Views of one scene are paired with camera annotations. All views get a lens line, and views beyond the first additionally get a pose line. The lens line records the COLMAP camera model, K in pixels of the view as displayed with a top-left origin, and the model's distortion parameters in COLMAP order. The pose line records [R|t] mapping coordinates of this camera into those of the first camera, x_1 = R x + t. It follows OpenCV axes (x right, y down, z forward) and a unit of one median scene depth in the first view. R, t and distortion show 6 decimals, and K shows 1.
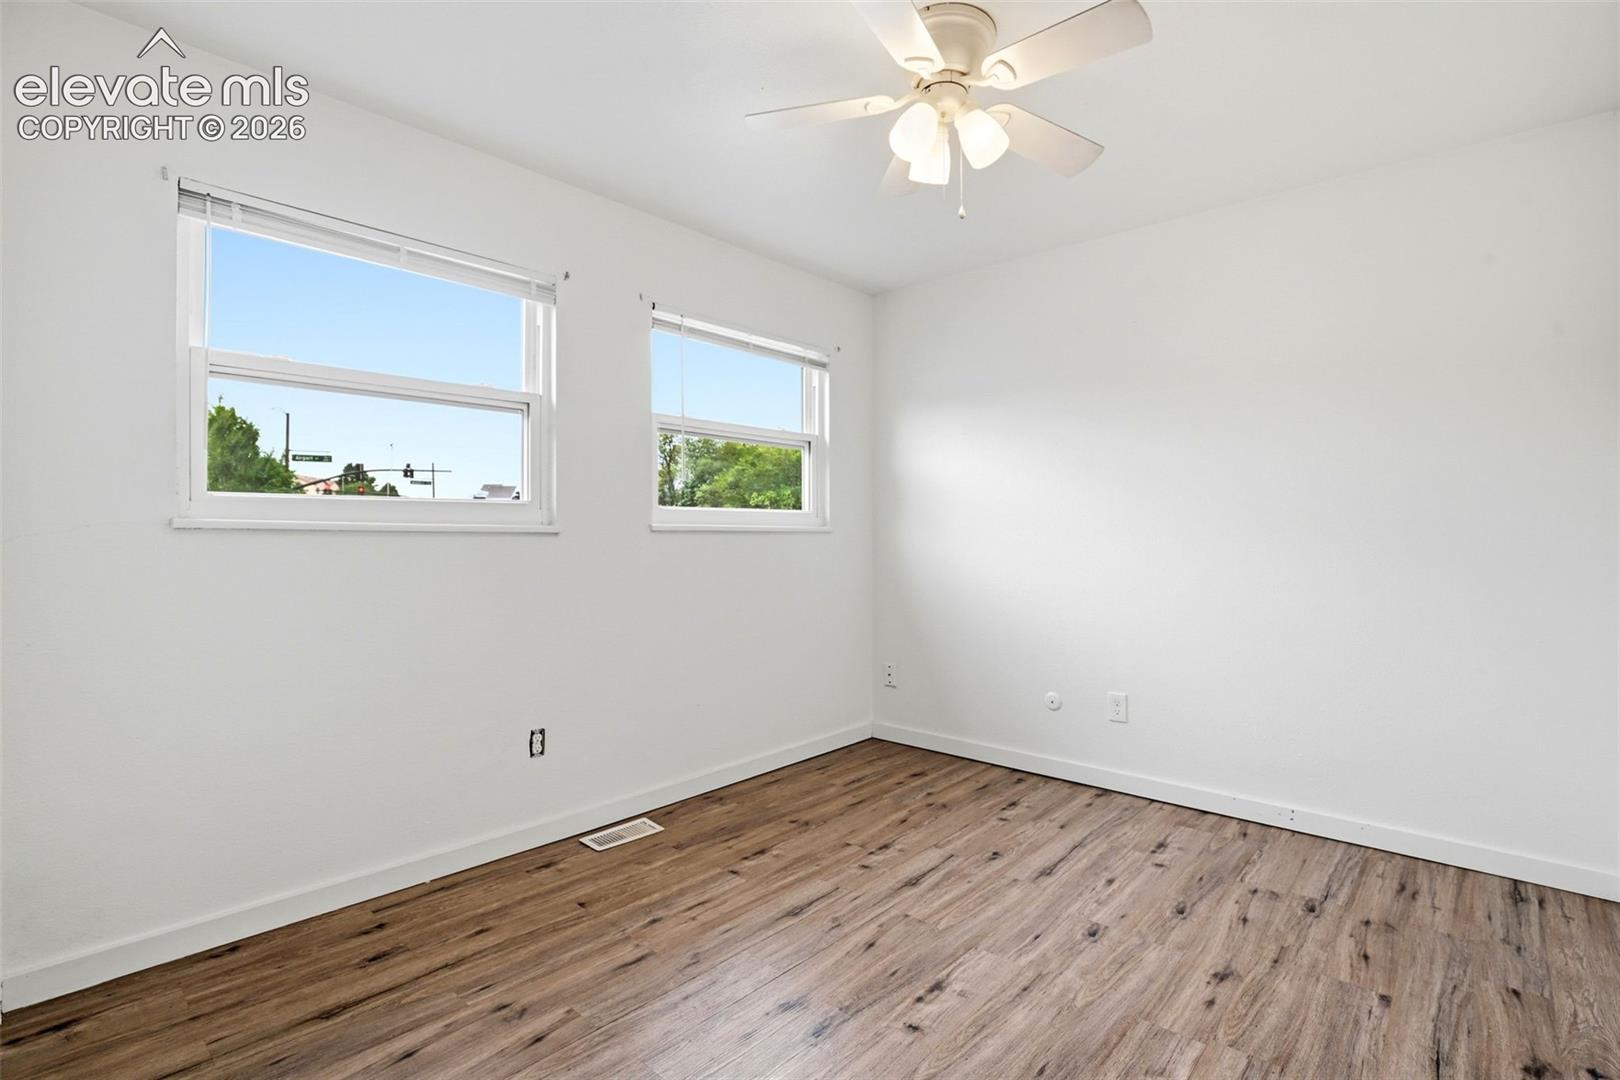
lens RADIAL K [[761.2, 0, 817.2], [0, 761.2, 537.2], [0, 0, 1]] dist [-0.031385, 0.004132]
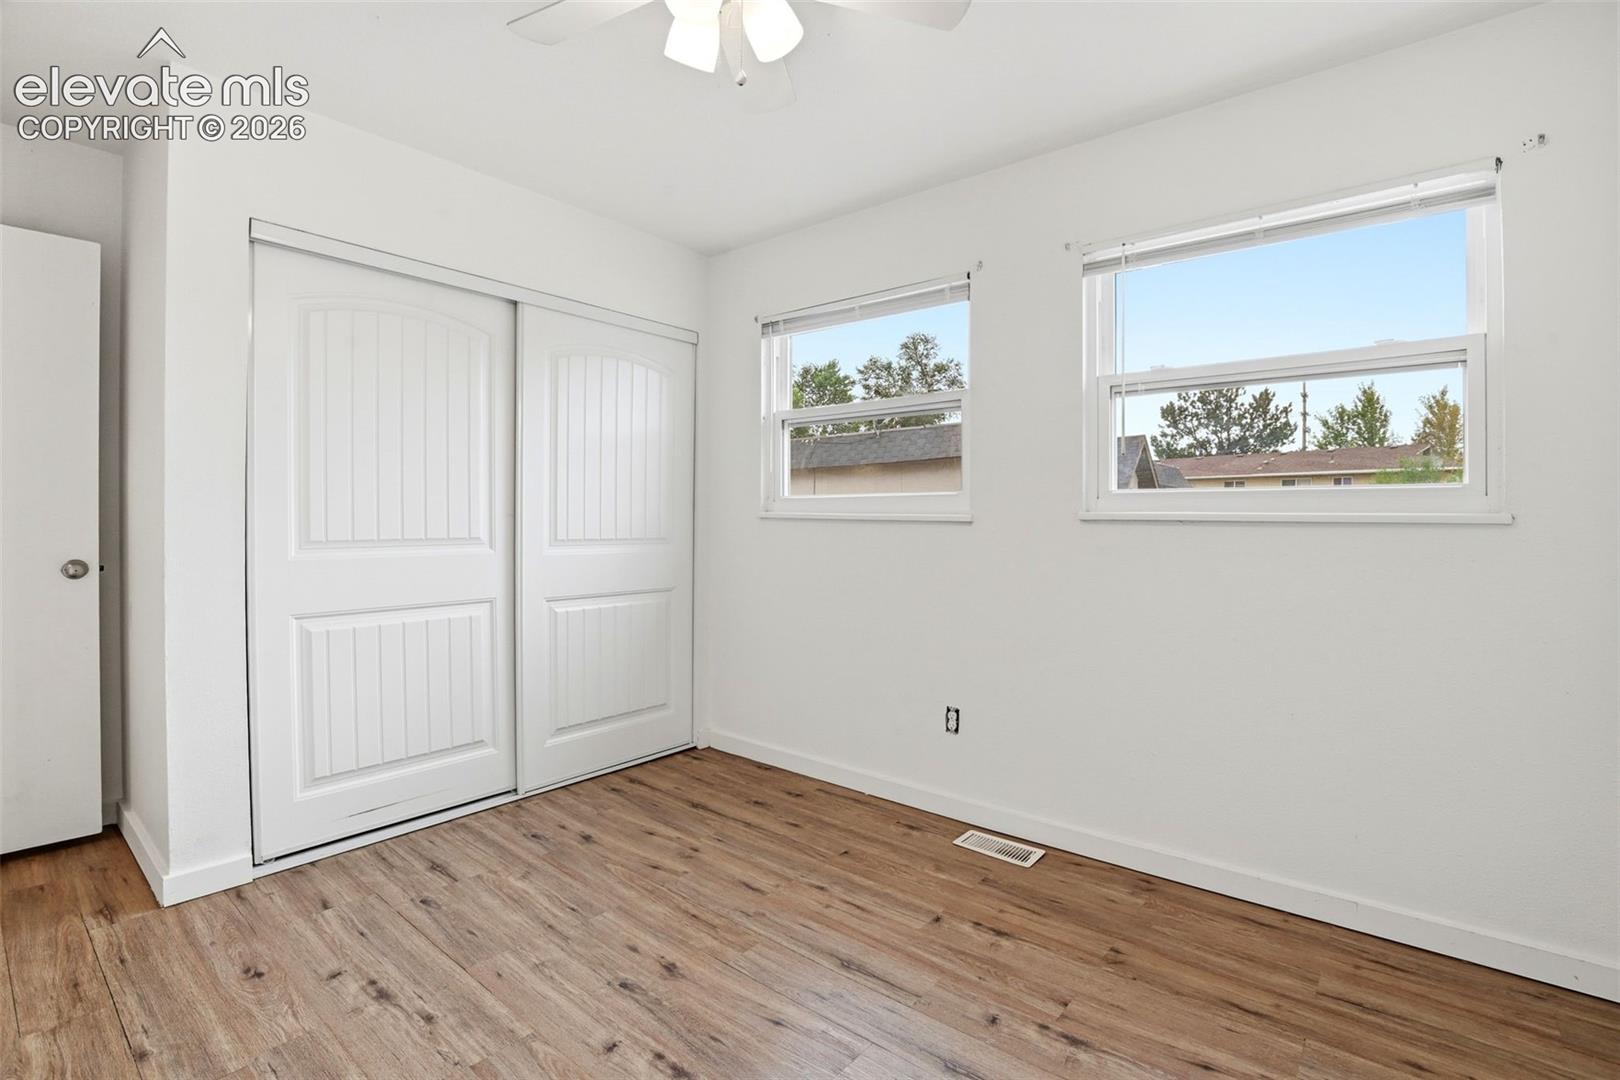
lens RADIAL K [[761.2, 0, 835.0], [0, 761.2, 525.8], [0, 0, 1]] dist [-0.031385, 0.004132]
pose [[0.046071, 0.006485, -0.998917, 0.725099], [-0.012682, 0.999902, 0.005907, -0.004573], [0.998858, 0.012396, 0.046148, 0.832631]]
